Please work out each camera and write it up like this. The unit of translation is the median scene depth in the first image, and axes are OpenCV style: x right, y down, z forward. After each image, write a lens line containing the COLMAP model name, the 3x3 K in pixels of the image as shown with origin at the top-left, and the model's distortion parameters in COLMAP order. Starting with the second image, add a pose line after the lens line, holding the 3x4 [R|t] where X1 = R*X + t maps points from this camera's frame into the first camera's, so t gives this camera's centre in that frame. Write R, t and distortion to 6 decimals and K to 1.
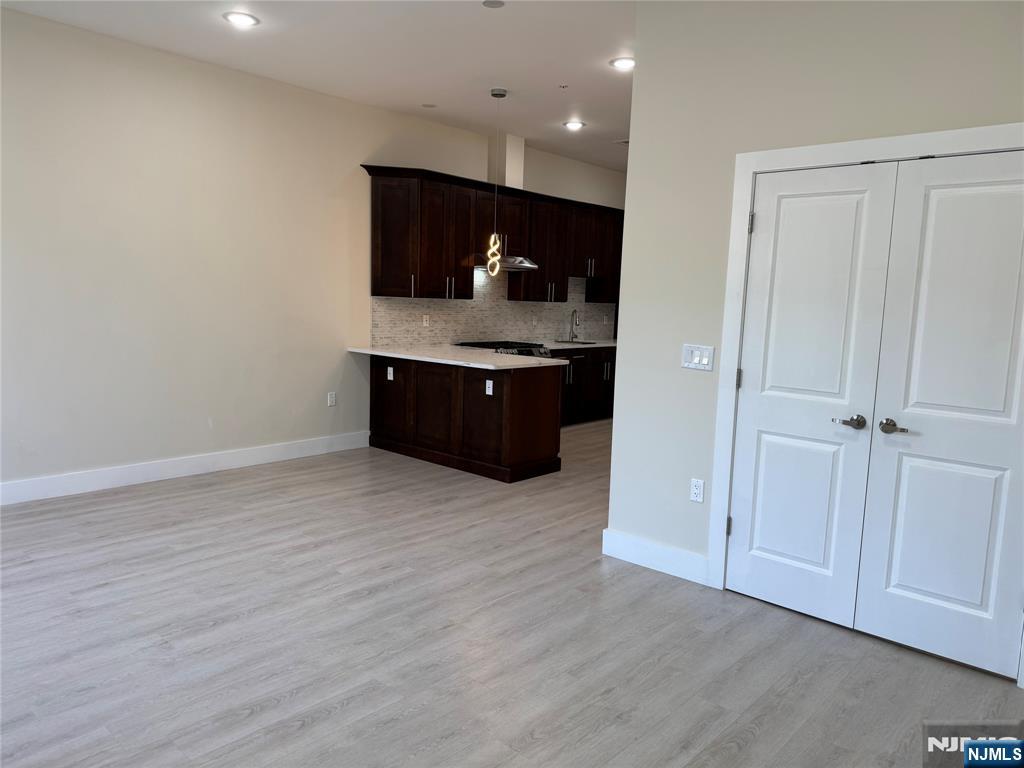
lens RADIAL K [[710.2, 0, 512.0], [0, 710.2, 384.0], [0, 0, 1]] dist [0.122344, -0.171051]
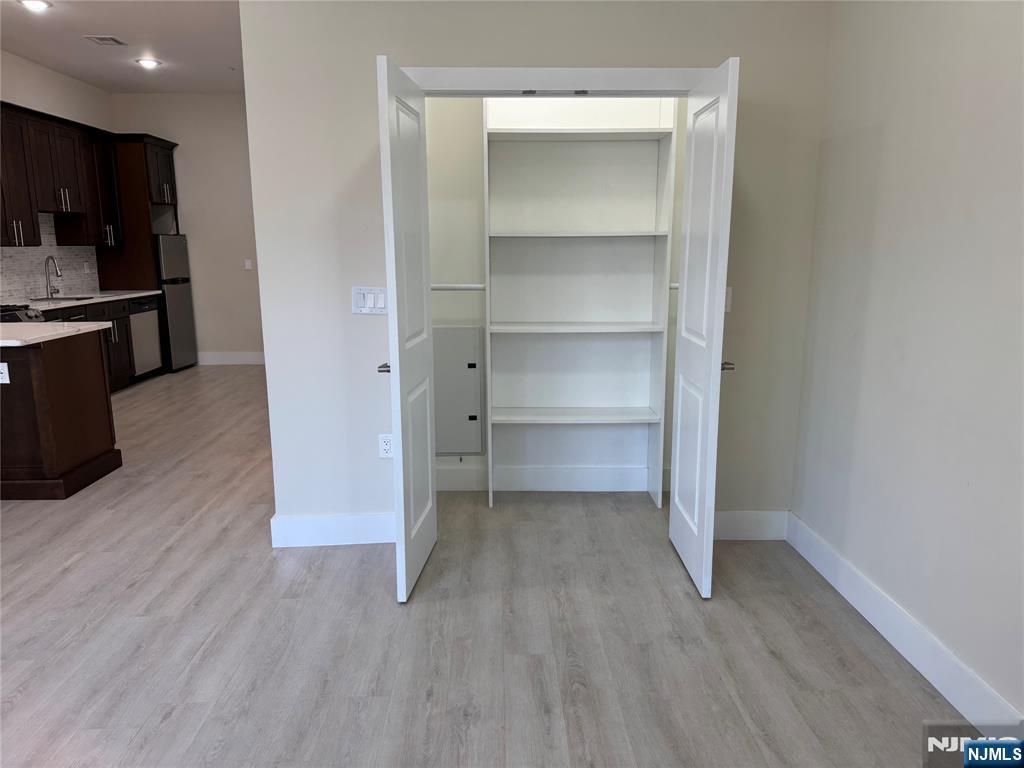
lens RADIAL K [[717.5, 0, 512.0], [0, 717.5, 384.0], [0, 0, 1]] dist [0.051380, -0.051878]
pose [[0.722098, -0.167739, 0.671147, -0.190687], [0.112131, 0.985709, 0.125714, -0.023067], [-0.682643, -0.015522, 0.730587, 0.185075]]
